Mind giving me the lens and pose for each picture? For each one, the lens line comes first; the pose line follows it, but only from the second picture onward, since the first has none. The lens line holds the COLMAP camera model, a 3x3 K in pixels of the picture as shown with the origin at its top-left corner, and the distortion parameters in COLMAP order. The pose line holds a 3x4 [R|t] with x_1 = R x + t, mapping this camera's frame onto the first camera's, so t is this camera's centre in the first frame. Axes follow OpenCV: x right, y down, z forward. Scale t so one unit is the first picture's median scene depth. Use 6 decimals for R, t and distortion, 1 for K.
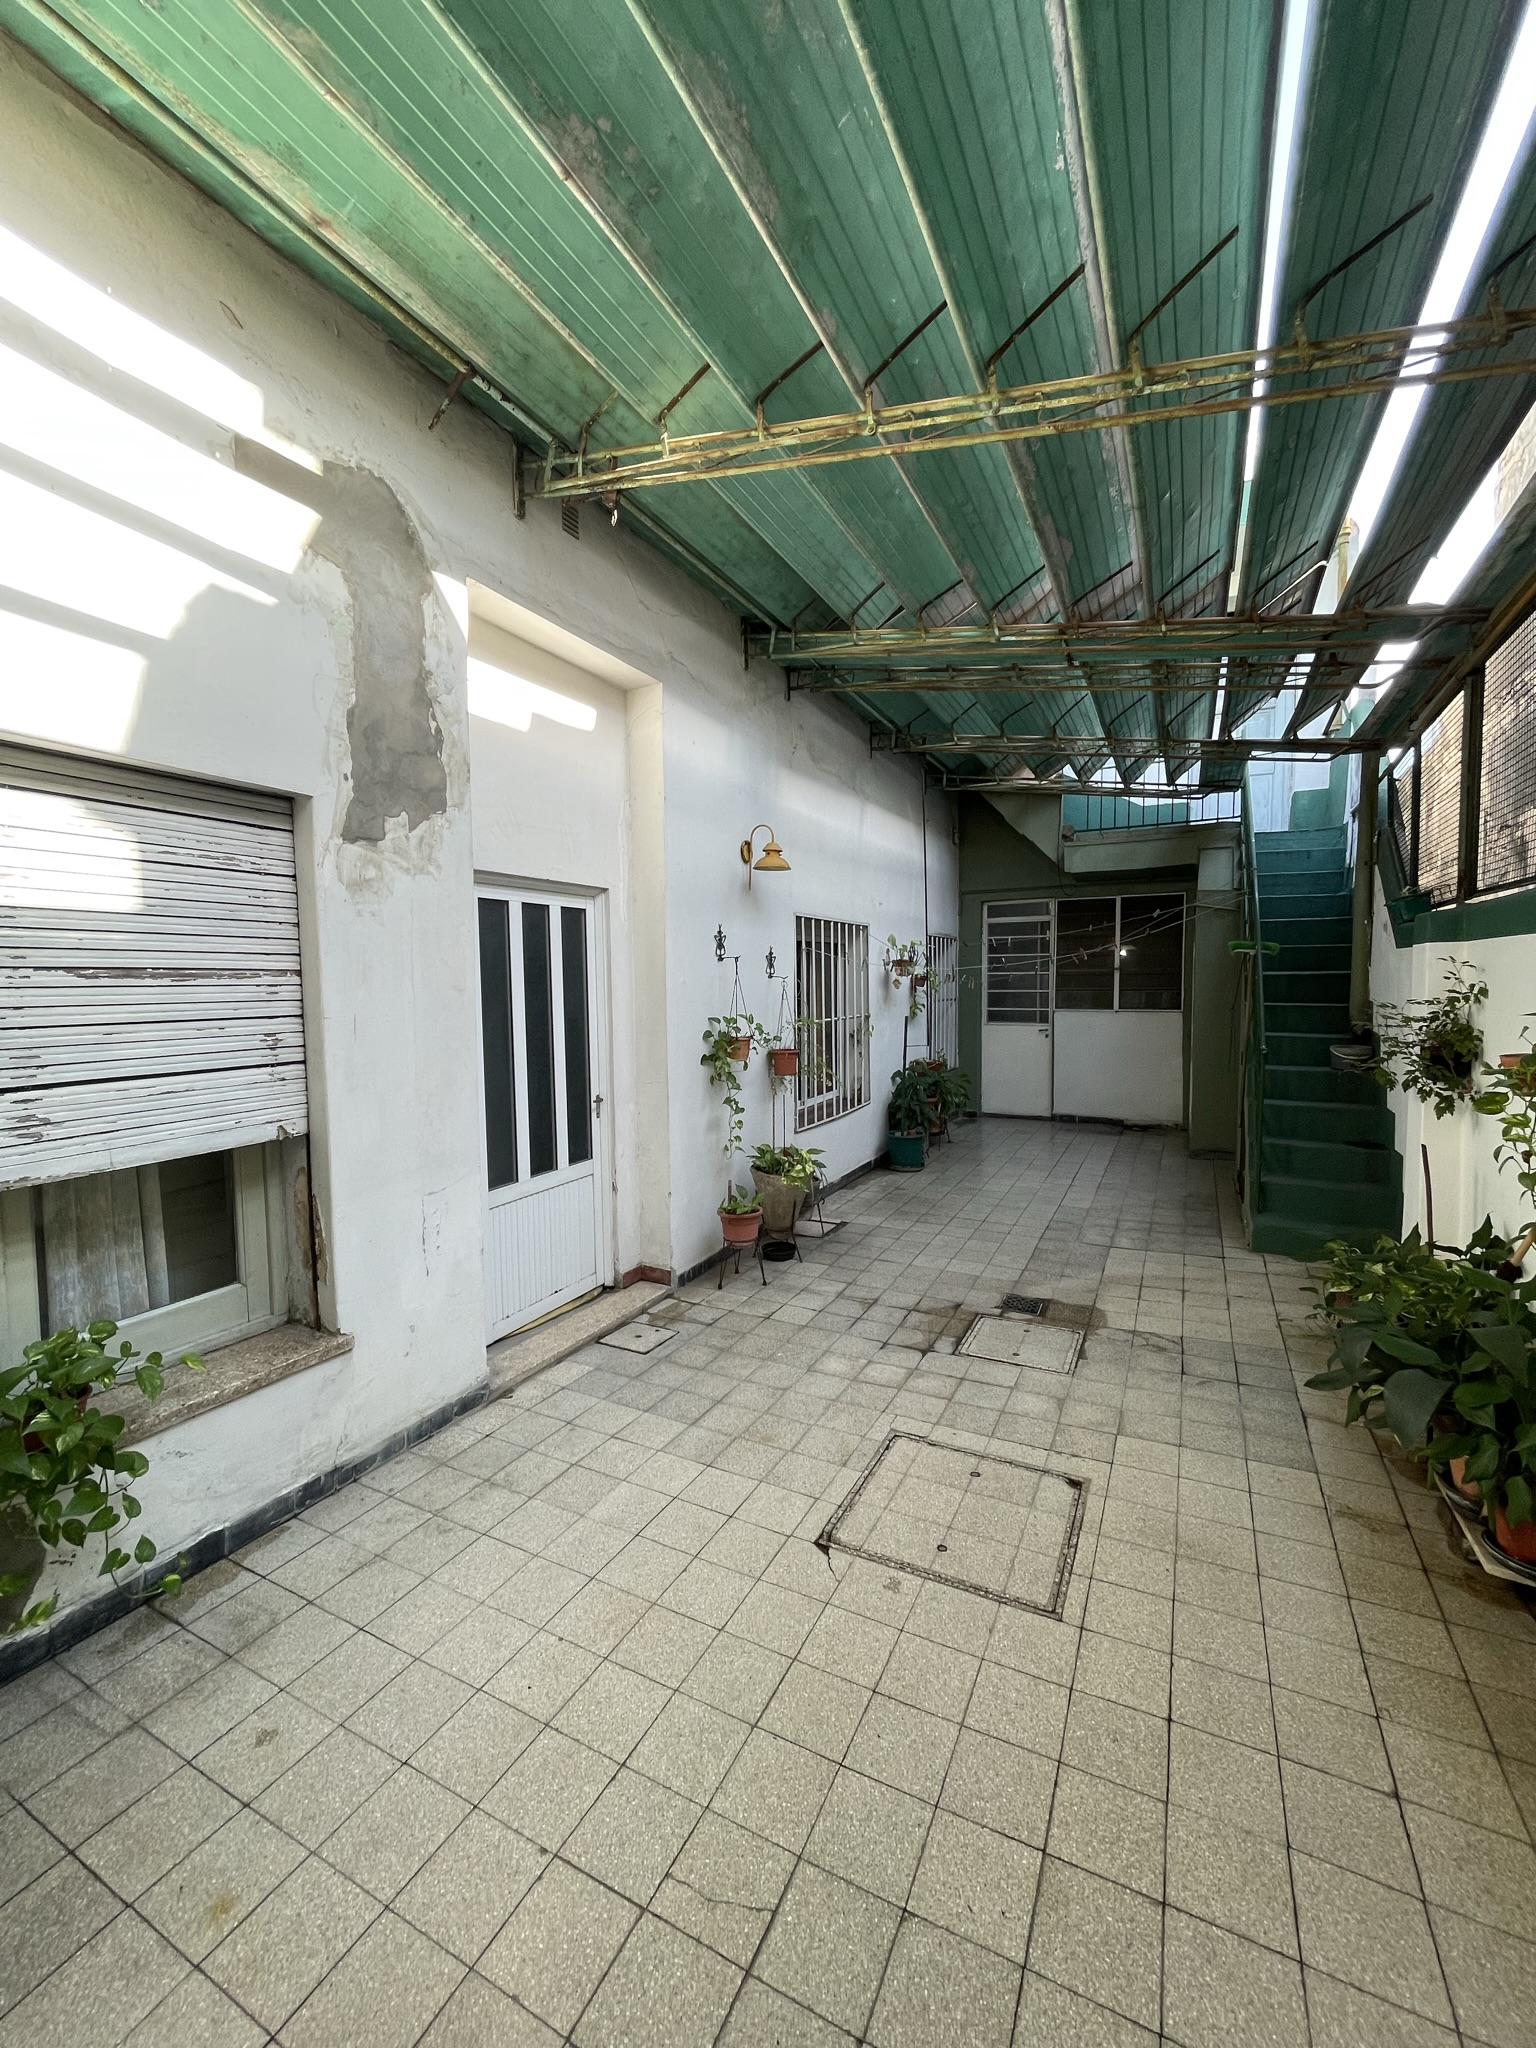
lens RADIAL K [[823.8, 0, 767.0], [0, 823.8, 1027.1], [0, 0, 1]] dist [-0.002409, 0.000456]
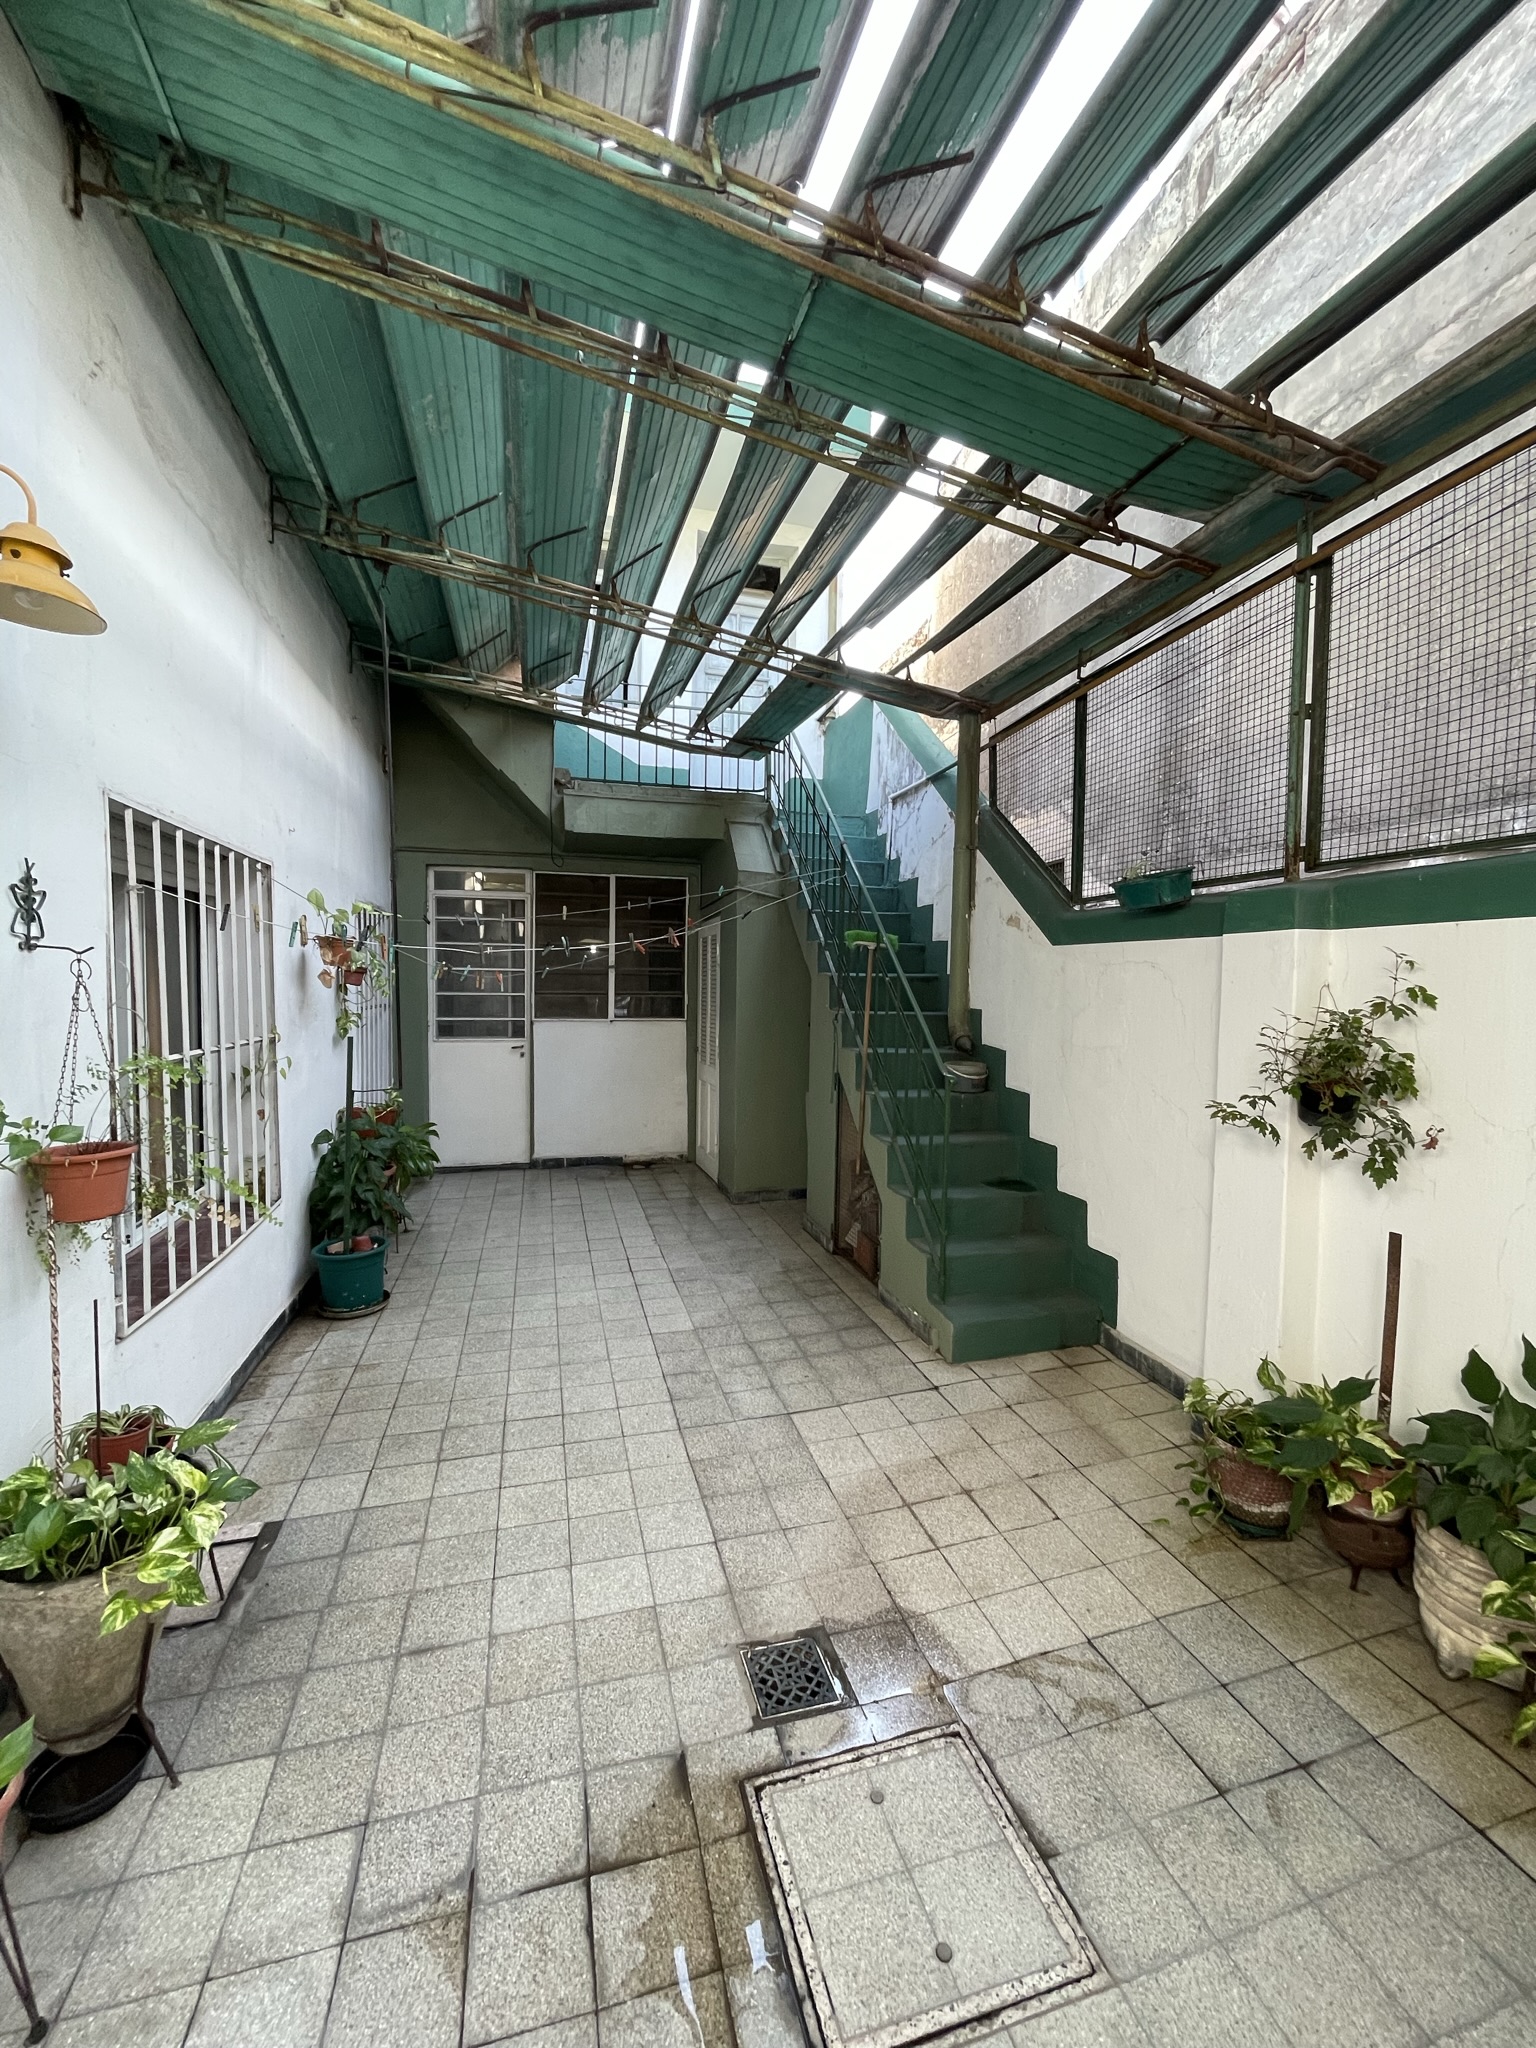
lens RADIAL K [[823.8, 0, 766.3], [0, 823.8, 1026.9], [0, 0, 1]] dist [-0.002409, 0.000456]
pose [[0.734070, -0.018199, 0.678830, -0.003038], [0.021879, 0.999756, 0.003143, -0.018165], [-0.678721, 0.012544, 0.734289, 0.464430]]
